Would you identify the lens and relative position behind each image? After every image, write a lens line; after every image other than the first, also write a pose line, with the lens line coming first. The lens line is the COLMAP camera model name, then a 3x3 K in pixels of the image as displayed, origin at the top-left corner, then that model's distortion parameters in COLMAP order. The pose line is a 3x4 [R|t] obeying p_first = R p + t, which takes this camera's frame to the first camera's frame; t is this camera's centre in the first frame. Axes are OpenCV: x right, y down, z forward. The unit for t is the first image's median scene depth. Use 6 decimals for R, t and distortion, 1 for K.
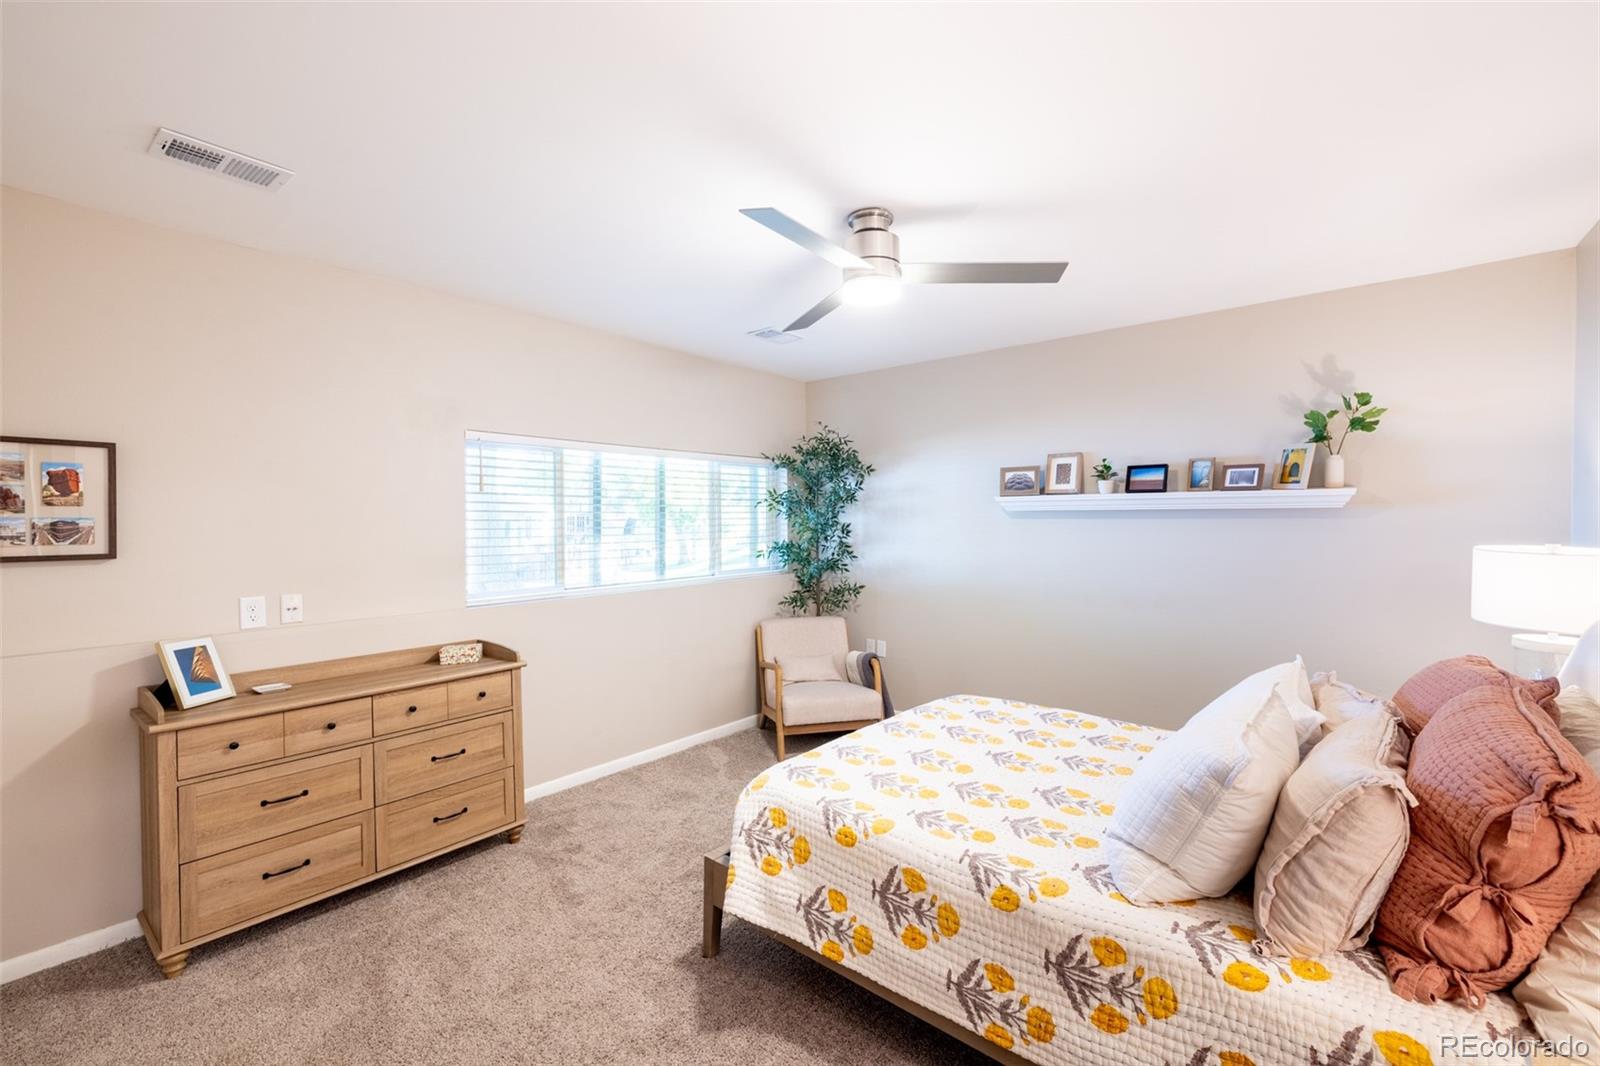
lens RADIAL K [[672.6, 0, 792.7], [0, 672.6, 528.3], [0, 0, 1]] dist [0.002461, -0.000633]
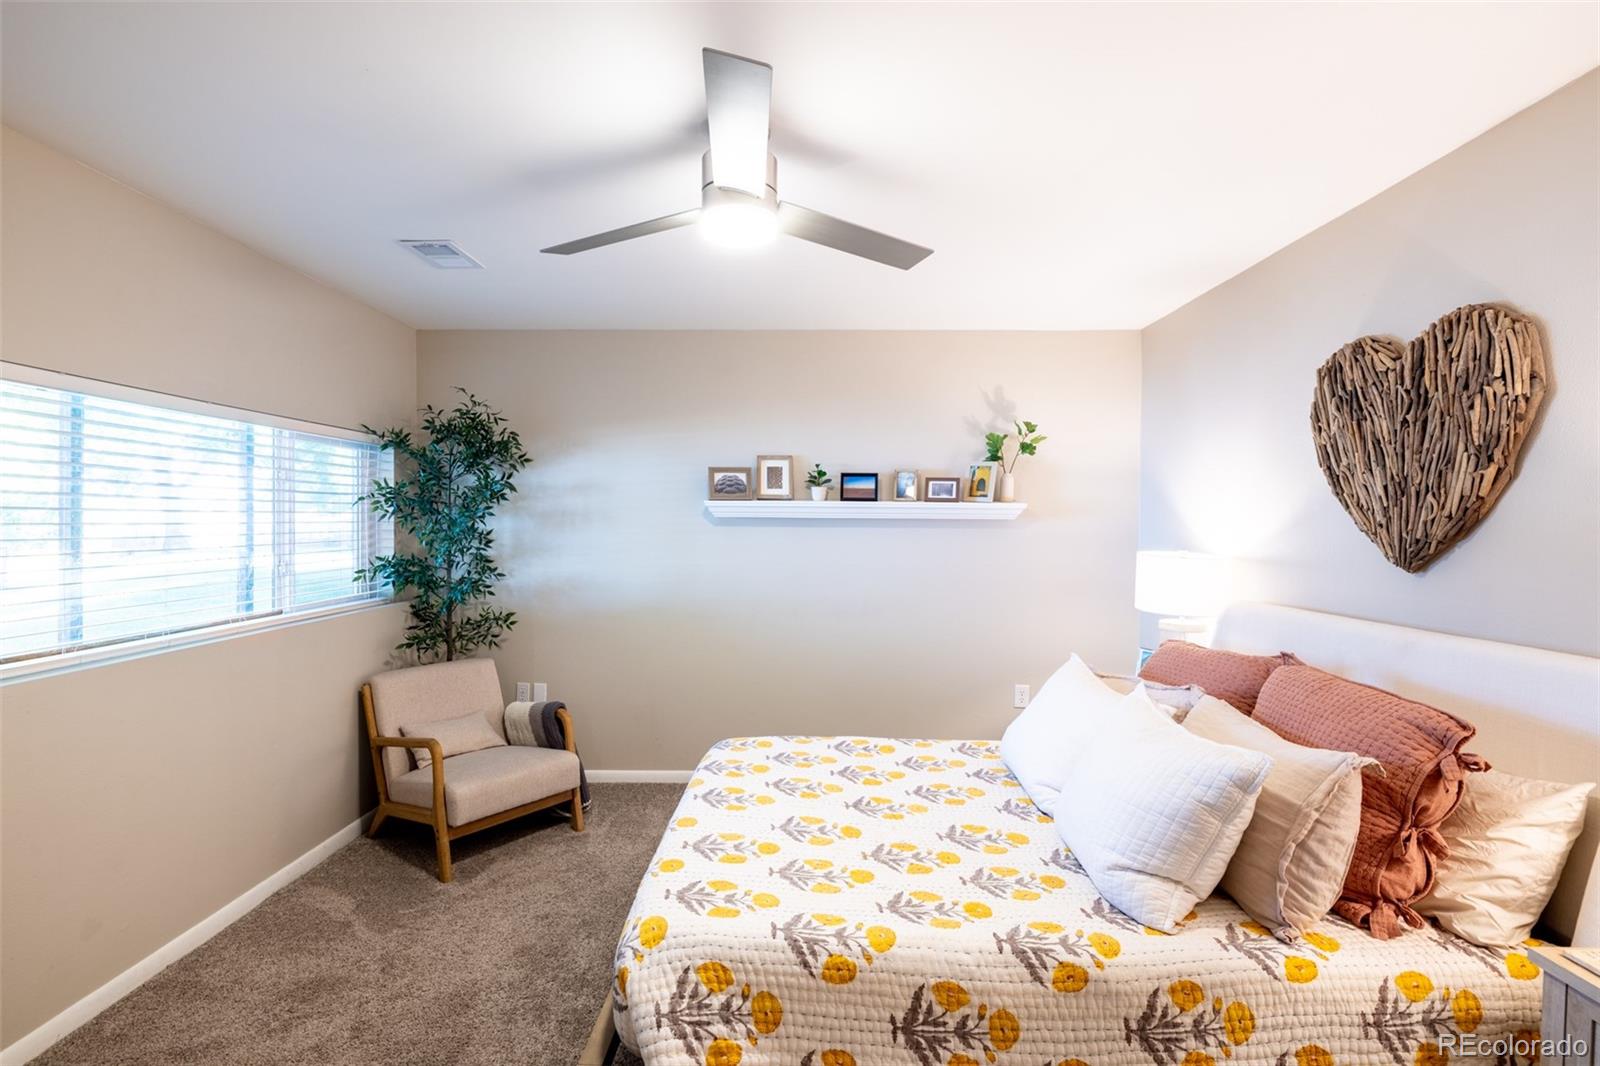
lens RADIAL K [[746.5, 0, 800.5], [0, 746.5, 529.8], [0, 0, 1]] dist [-0.008305, 0.001857]
pose [[0.776111, 0.003673, 0.630585, -0.384356], [-0.001233, 0.999990, -0.004307, -0.009853], [-0.630595, 0.002565, 0.776108, 0.337297]]
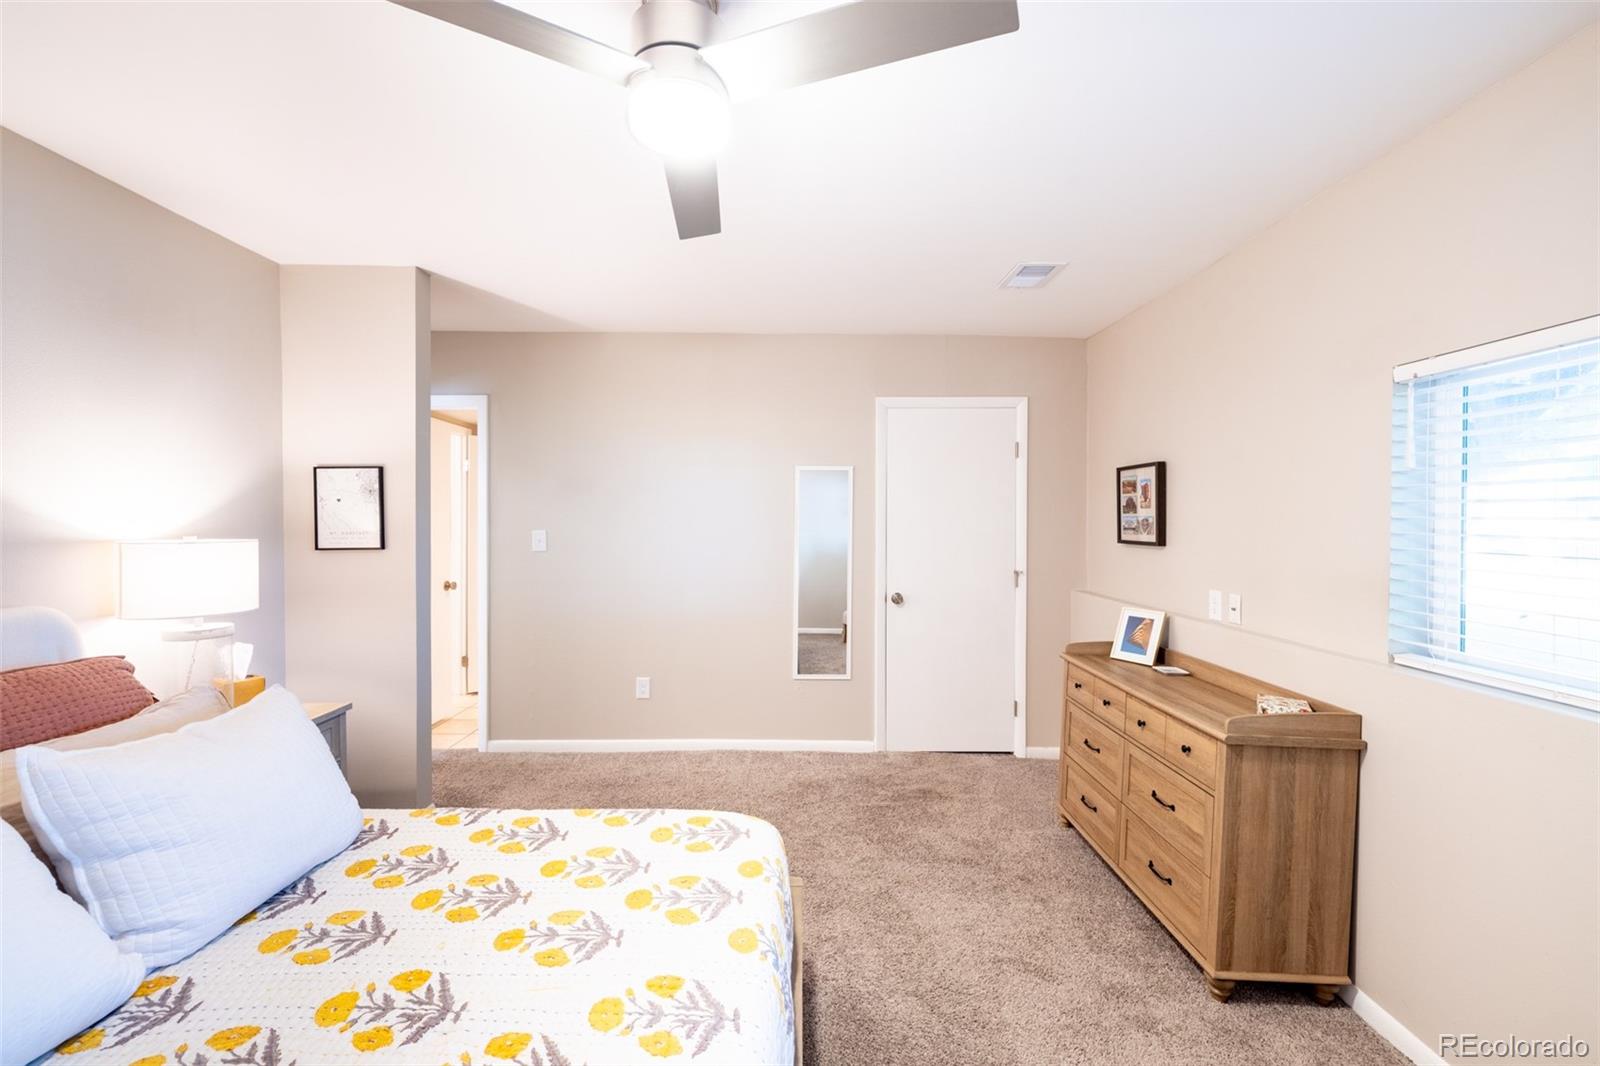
lens RADIAL K [[672.6, 0, 795.2], [0, 672.6, 533.0], [0, 0, 1]] dist [0.002461, -0.000633]
pose [[-0.771714, 0.010672, -0.635881, 0.444104], [-0.012657, 0.999403, 0.032135, -0.016119], [0.635844, 0.032847, -0.771118, 1.643654]]
